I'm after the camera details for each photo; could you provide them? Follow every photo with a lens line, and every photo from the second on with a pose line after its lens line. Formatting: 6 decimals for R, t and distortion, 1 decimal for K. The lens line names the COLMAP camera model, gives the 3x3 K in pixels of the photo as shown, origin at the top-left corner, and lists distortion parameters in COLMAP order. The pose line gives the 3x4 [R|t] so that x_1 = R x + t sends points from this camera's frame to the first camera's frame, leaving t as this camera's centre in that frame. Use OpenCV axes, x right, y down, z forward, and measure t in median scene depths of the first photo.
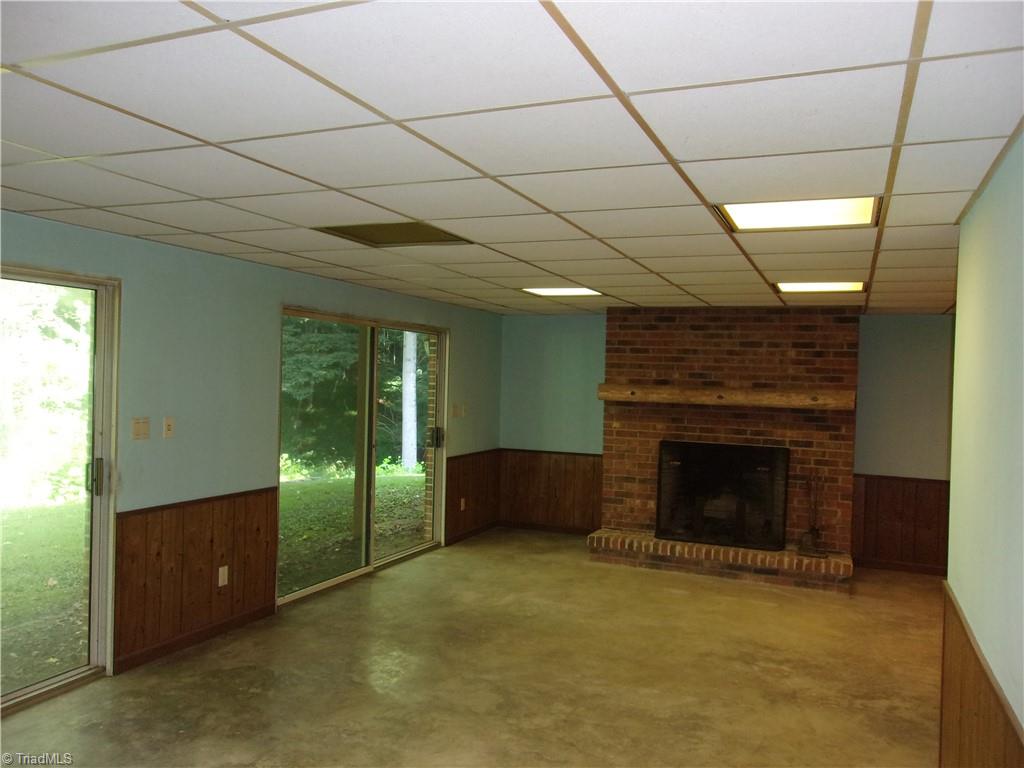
lens RADIAL K [[803.7, 0, 506.6], [0, 803.7, 383.2], [0, 0, 1]] dist [-0.015475, 0.040796]
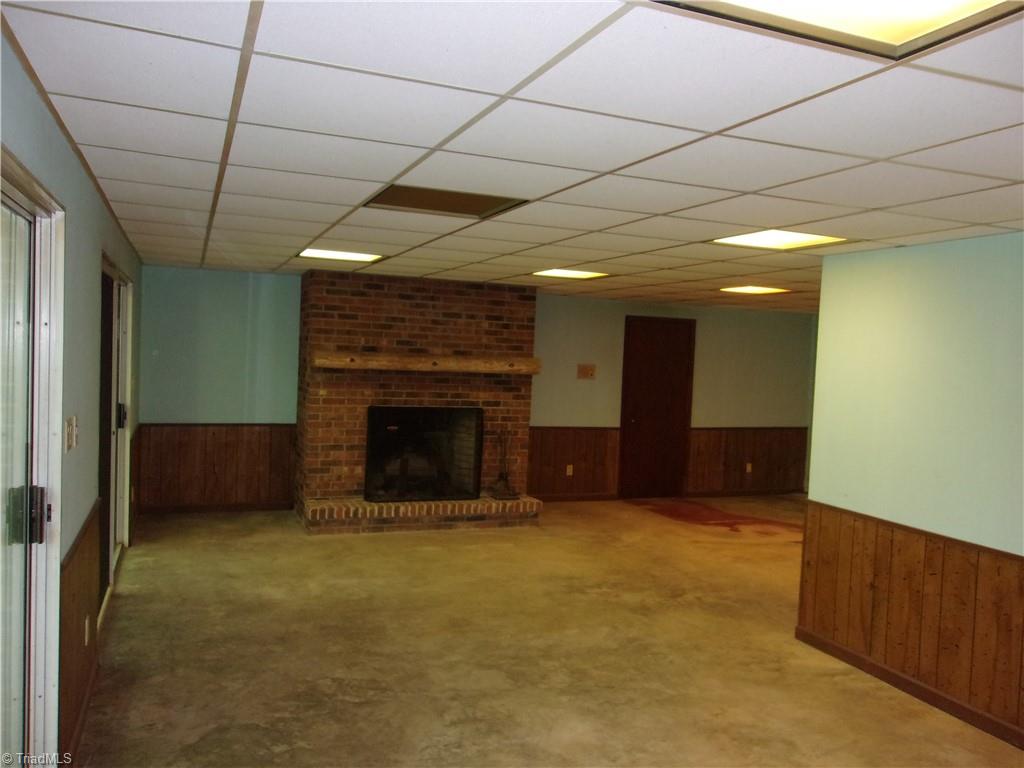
lens RADIAL K [[803.7, 0, 506.6], [0, 803.7, 383.2], [0, 0, 1]] dist [-0.015475, 0.040796]
pose [[0.710355, -0.028407, 0.703270, -0.422881], [-0.016376, 0.998248, 0.056862, -0.019682], [-0.703653, -0.051909, 0.708645, 0.171782]]
